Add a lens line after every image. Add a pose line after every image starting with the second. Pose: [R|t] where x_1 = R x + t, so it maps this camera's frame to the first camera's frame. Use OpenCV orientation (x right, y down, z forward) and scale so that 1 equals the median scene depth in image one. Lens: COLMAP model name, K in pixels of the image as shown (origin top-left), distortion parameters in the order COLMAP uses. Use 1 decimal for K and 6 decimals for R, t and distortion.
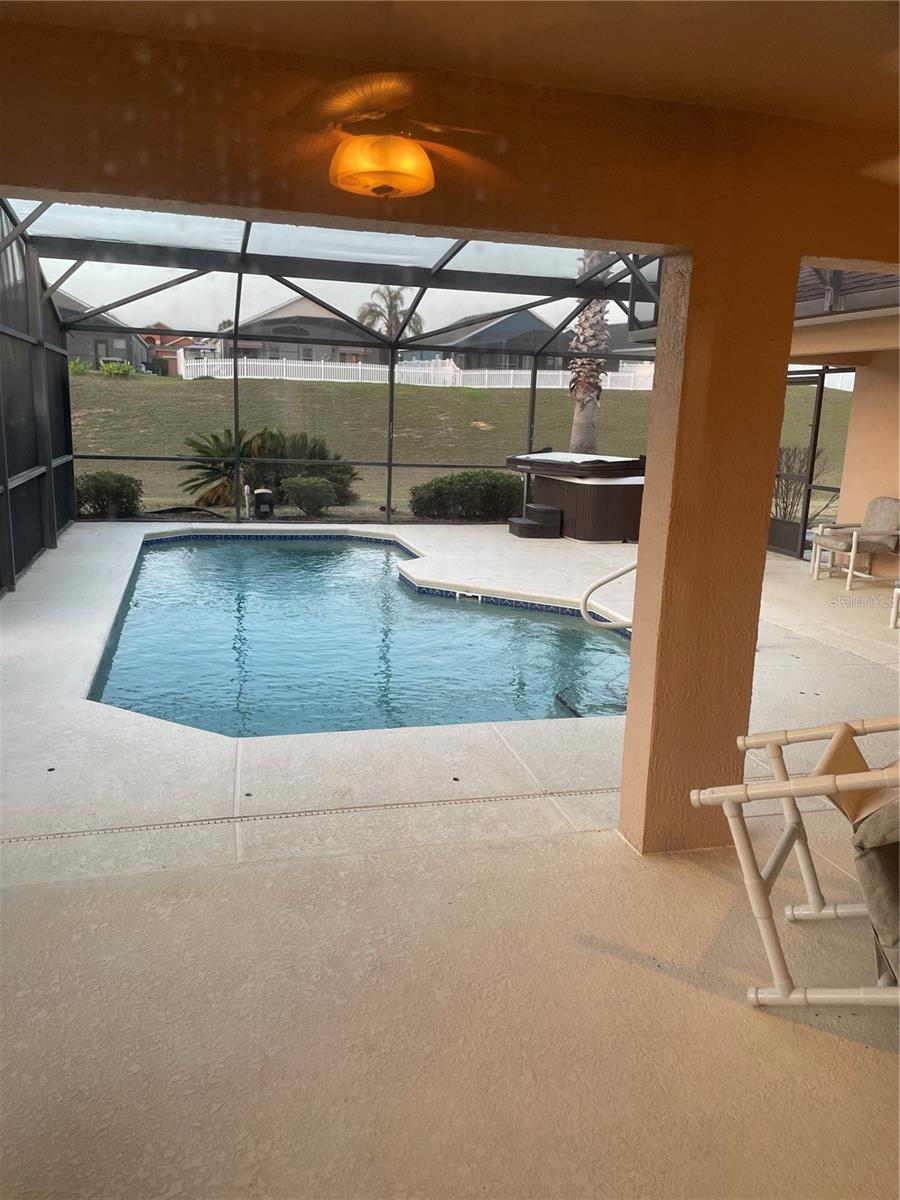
lens RADIAL K [[918.7, 0, 447.3], [0, 918.7, 620.9], [0, 0, 1]] dist [0.072728, -0.123521]
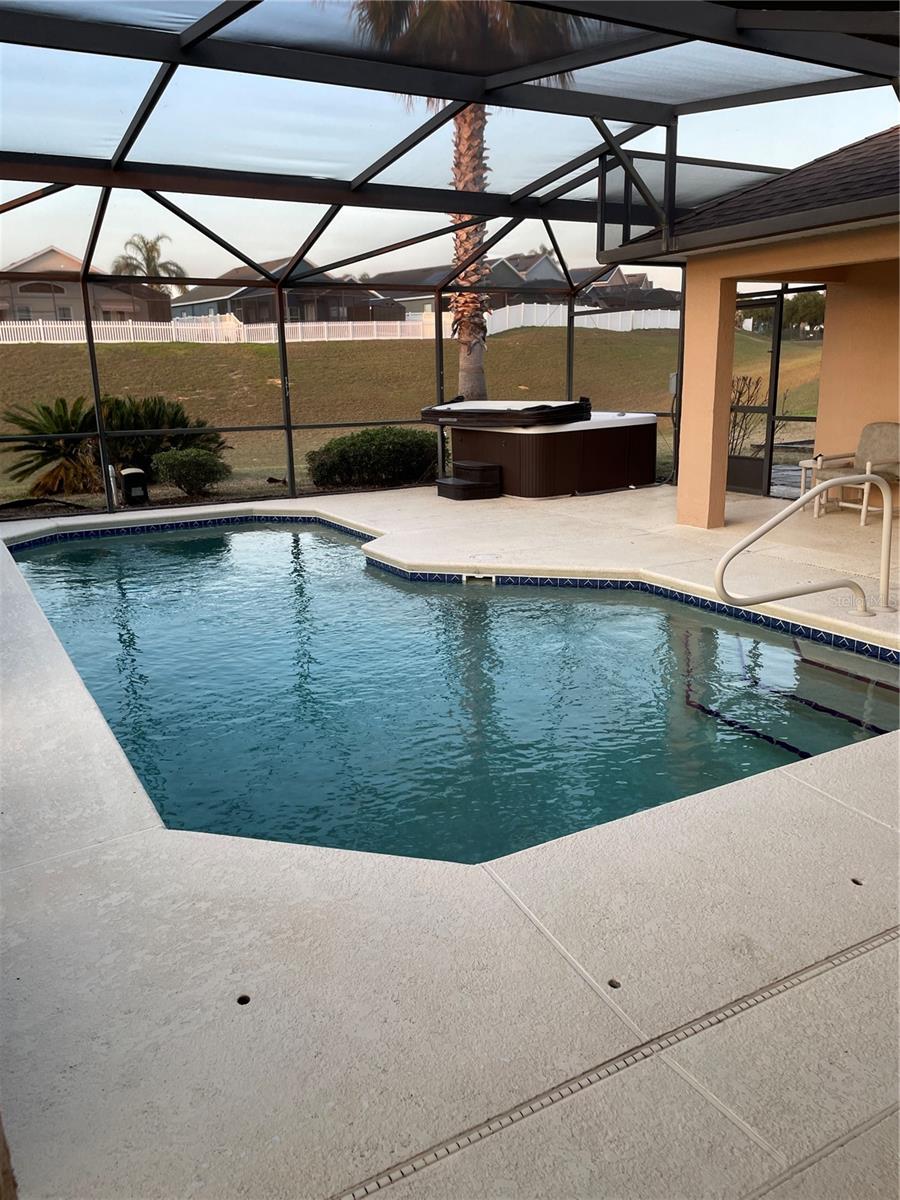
lens RADIAL K [[911.8, 0, 447.7], [0, 911.8, 604.9], [0, 0, 1]] dist [0.087277, -0.111559]
pose [[0.965341, -0.116373, 0.233613, -0.130948], [0.109167, 0.993067, 0.043589, -0.027662], [-0.237066, -0.016575, 0.971352, 0.139489]]
